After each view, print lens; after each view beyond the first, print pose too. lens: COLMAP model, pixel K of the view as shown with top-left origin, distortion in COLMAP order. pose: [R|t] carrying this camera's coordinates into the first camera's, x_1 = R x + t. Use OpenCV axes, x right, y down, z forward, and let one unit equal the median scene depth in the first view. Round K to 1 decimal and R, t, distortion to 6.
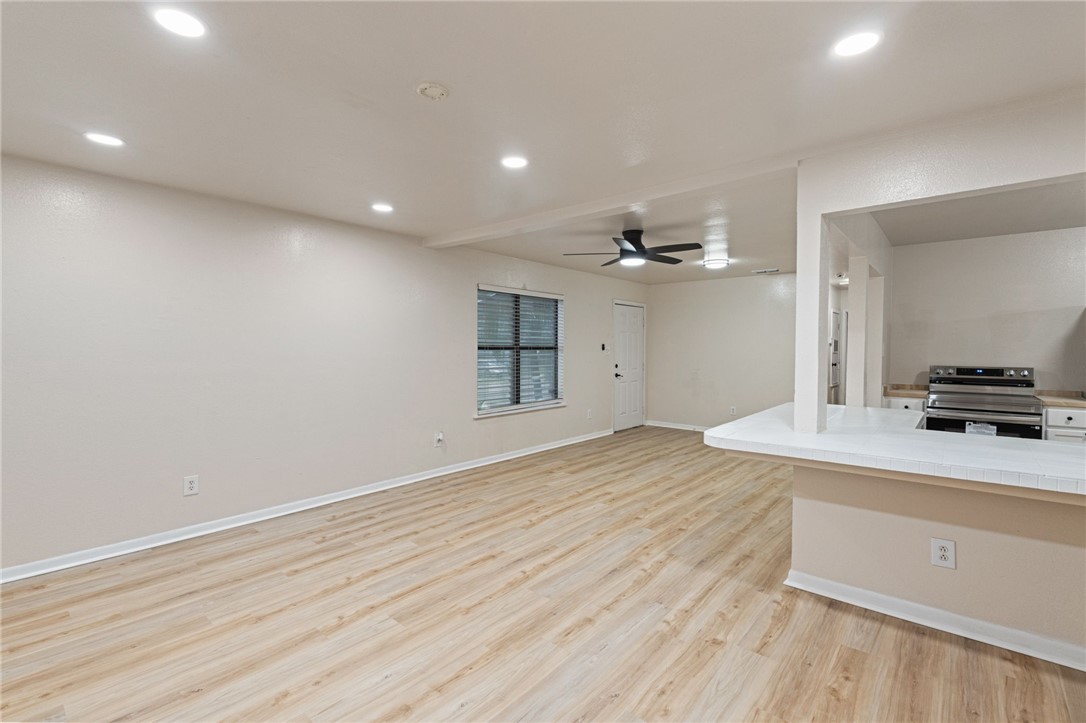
lens RADIAL K [[486.5, 0, 546.3], [0, 486.5, 348.7], [0, 0, 1]] dist [-0.000915, 0.000136]
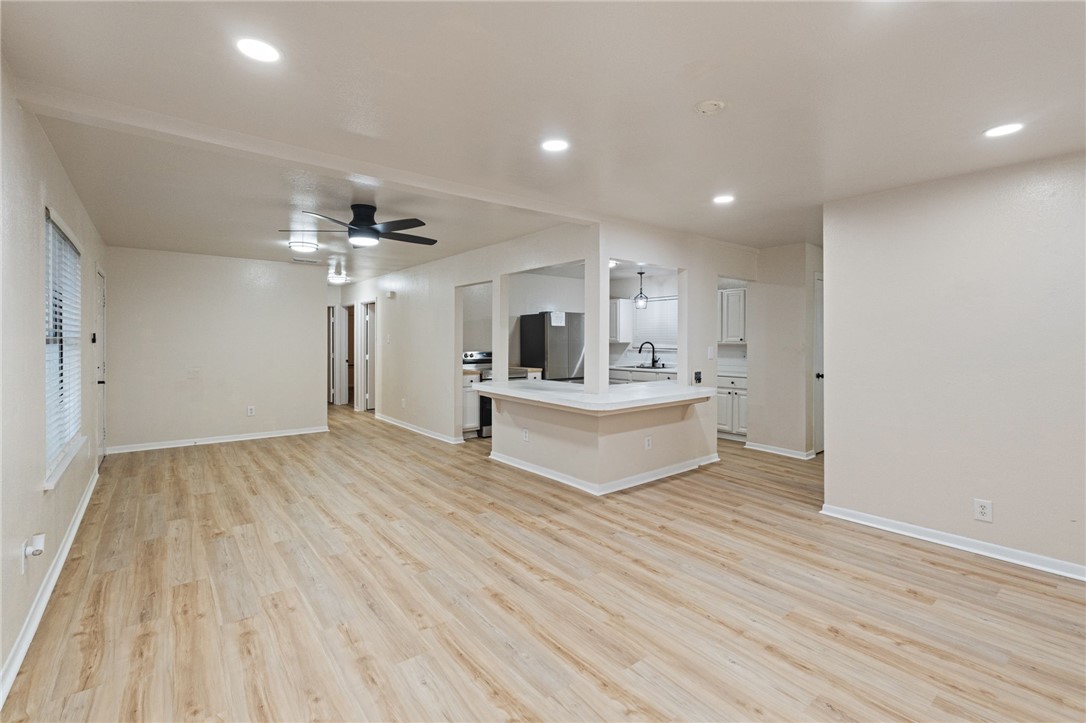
lens RADIAL K [[486.5, 0, 546.3], [0, 486.5, 348.7], [0, 0, 1]] dist [-0.000915, 0.000136]
pose [[0.185827, -0.018717, 0.982404, -0.721658], [-0.000798, 0.999815, 0.019199, -0.002650], [-0.982582, -0.004351, 0.185778, 0.620730]]
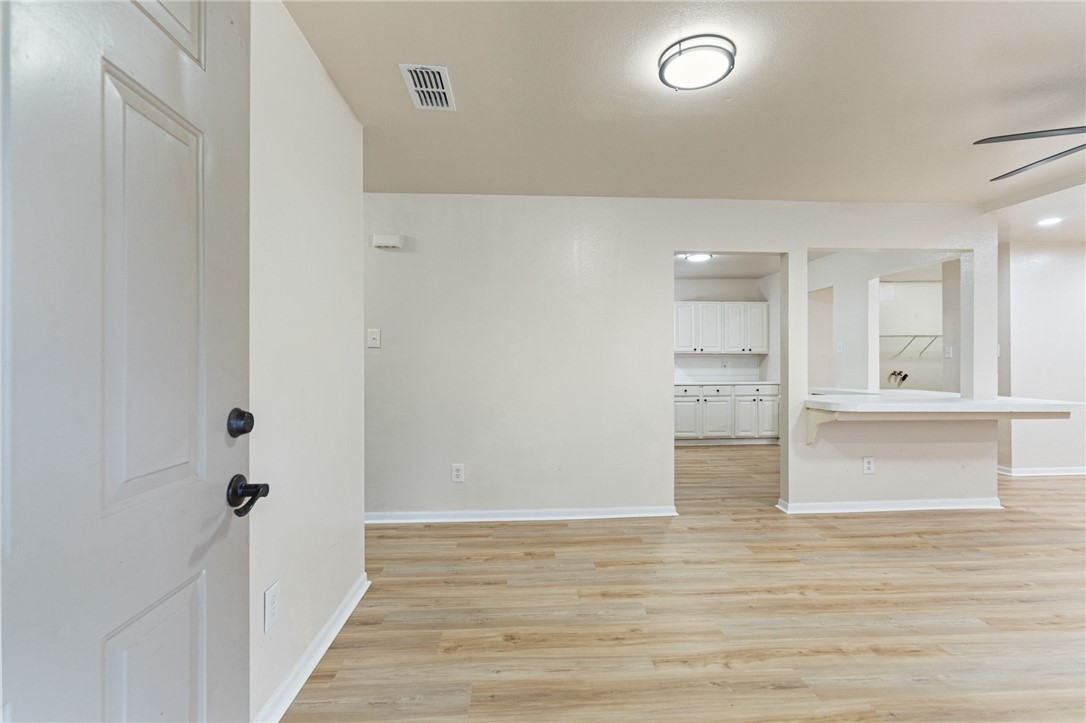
lens RADIAL K [[483.5, 0, 546.3], [0, 483.5, 364.0], [0, 0, 1]] dist [-0.002851, -0.000542]
pose [[-0.695302, -0.001882, 0.718716, 0.289533], [0.001761, 0.999989, 0.004322, 0.041713], [-0.718716, 0.004271, -0.695291, 2.059315]]
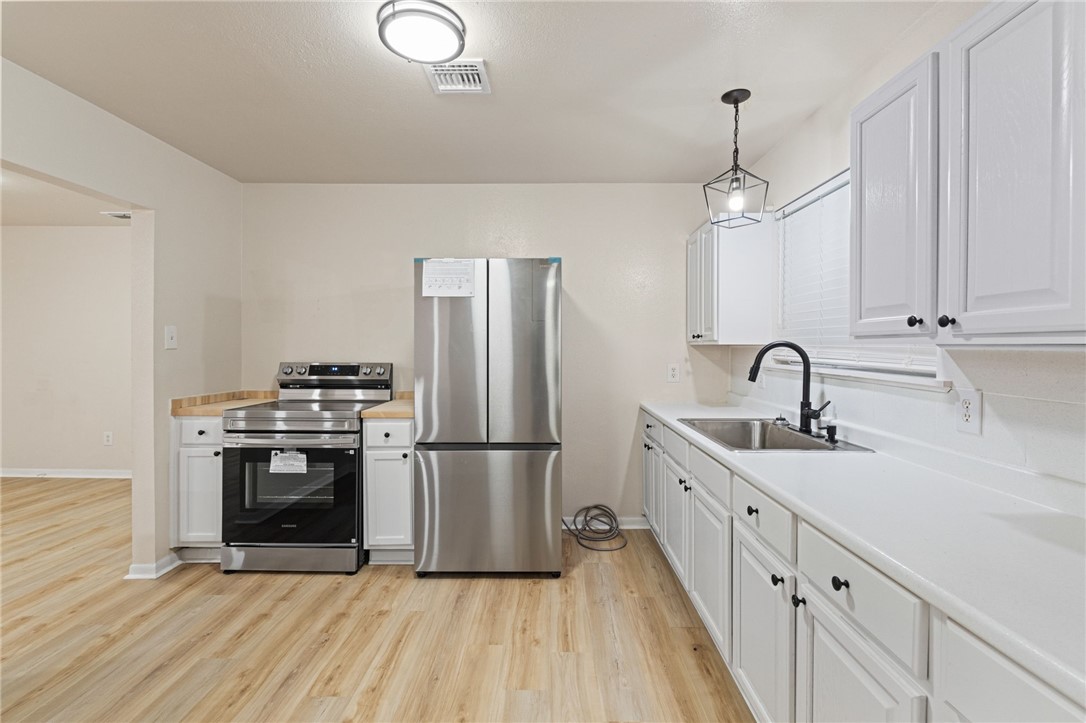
lens RADIAL K [[486.5, 0, 546.3], [0, 486.5, 348.7], [0, 0, 1]] dist [-0.000915, 0.000136]
pose [[0.767380, -0.005356, 0.641170, 0.808109], [-0.000590, 0.999959, 0.009060, 0.011872], [-0.641192, -0.007331, 0.767345, 0.312190]]
